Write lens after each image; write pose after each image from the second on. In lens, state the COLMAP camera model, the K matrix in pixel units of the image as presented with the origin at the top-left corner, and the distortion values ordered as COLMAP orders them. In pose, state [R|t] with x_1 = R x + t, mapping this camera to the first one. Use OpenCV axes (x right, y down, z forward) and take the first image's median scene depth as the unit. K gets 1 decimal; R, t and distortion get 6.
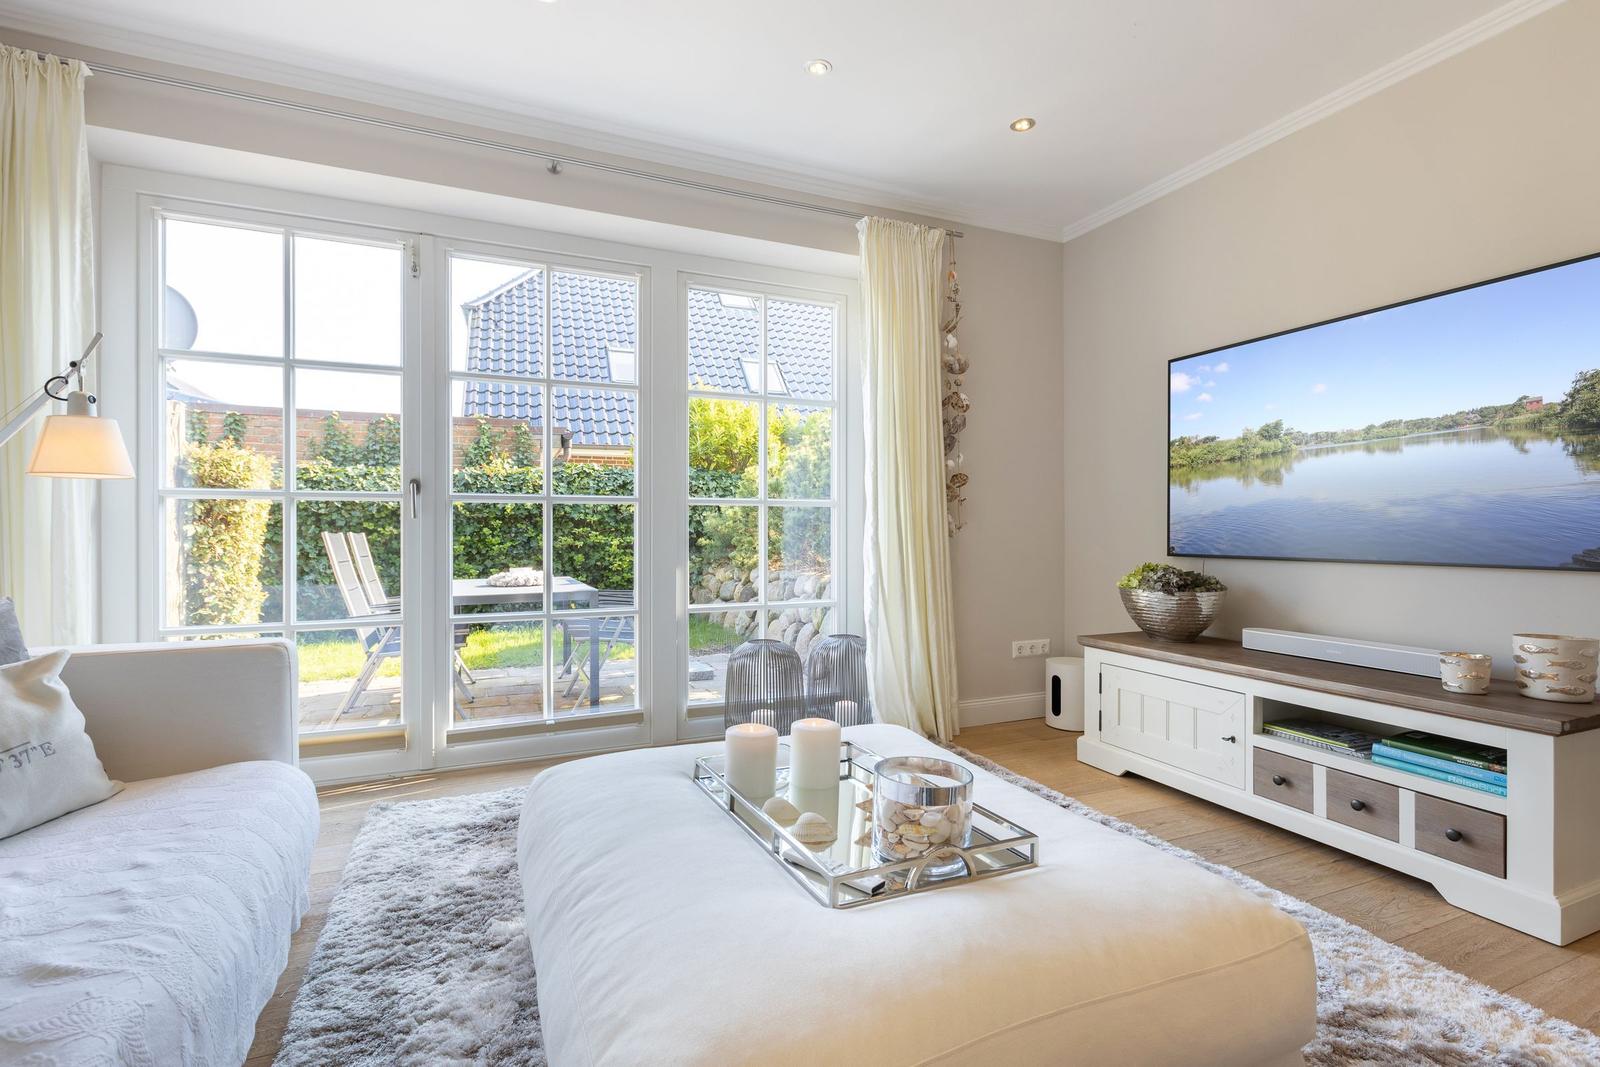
lens RADIAL K [[758.2, 0, 796.5], [0, 758.2, 528.2], [0, 0, 1]] dist [0.002977, 0.000157]
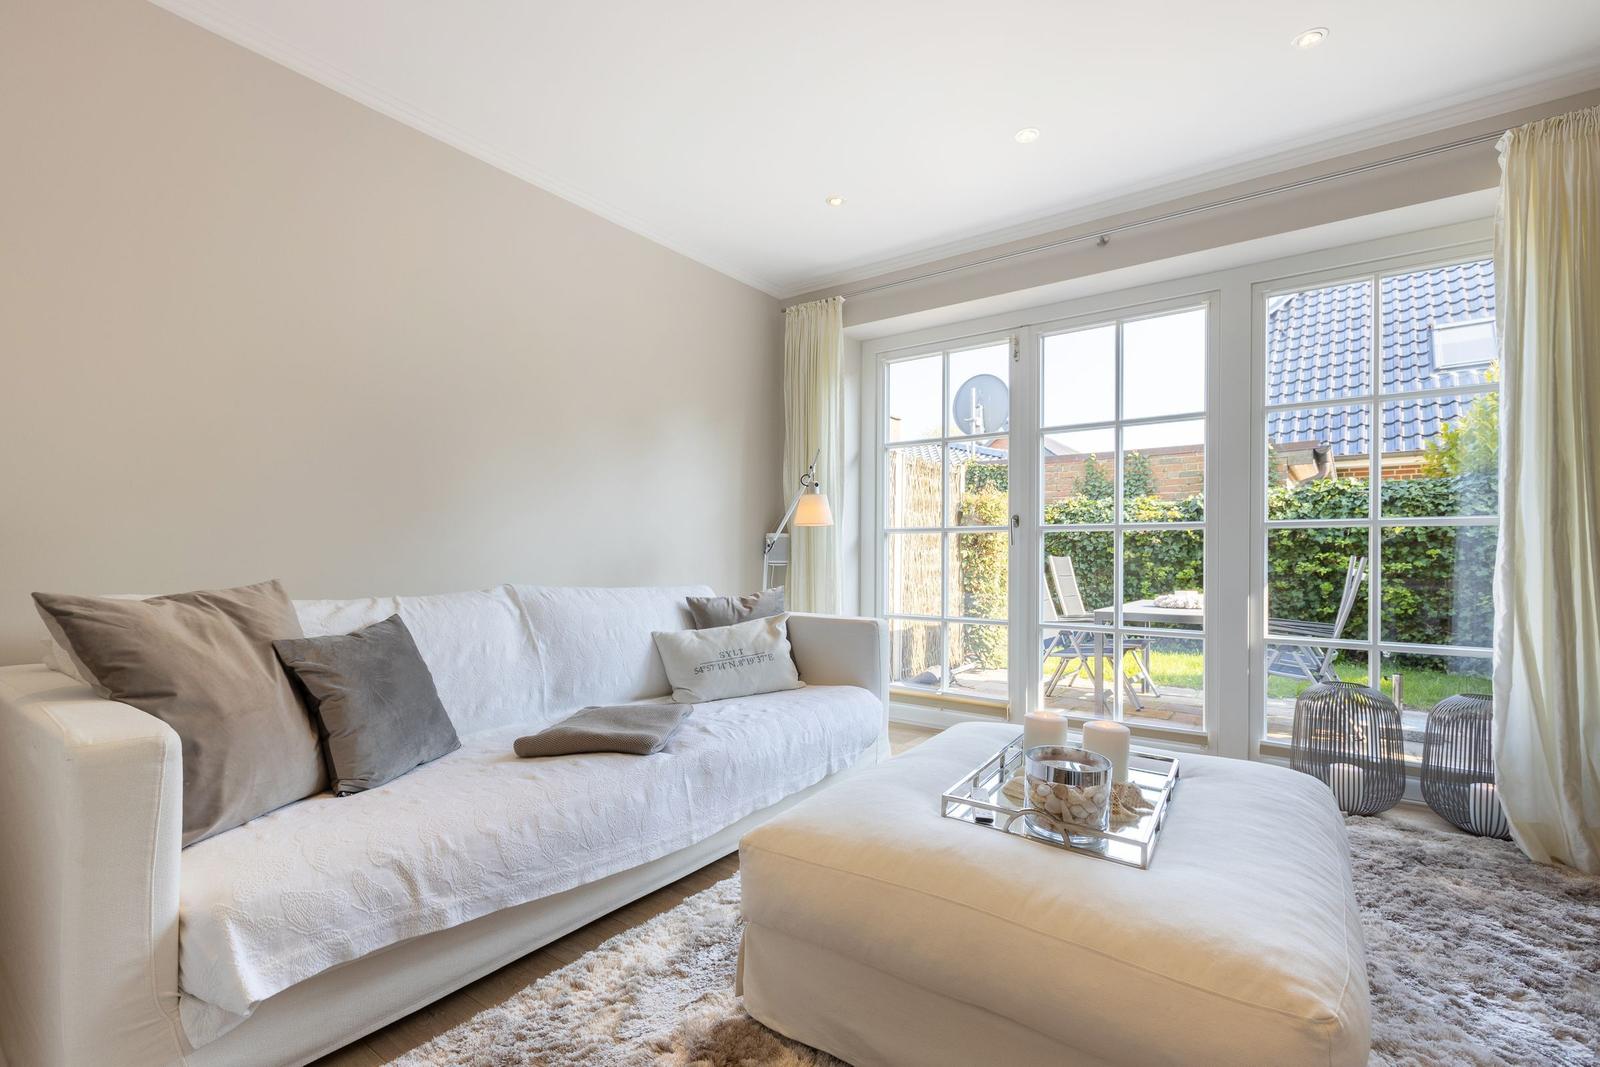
lens RADIAL K [[839.7, 0, 796.2], [0, 839.7, 546.4], [0, 0, 1]] dist [0.018235, -0.000195]
pose [[0.440583, -0.004838, -0.897699, 0.478670], [-0.001449, 0.999980, -0.006100, -0.001277], [0.897711, 0.003989, 0.440567, 0.014153]]
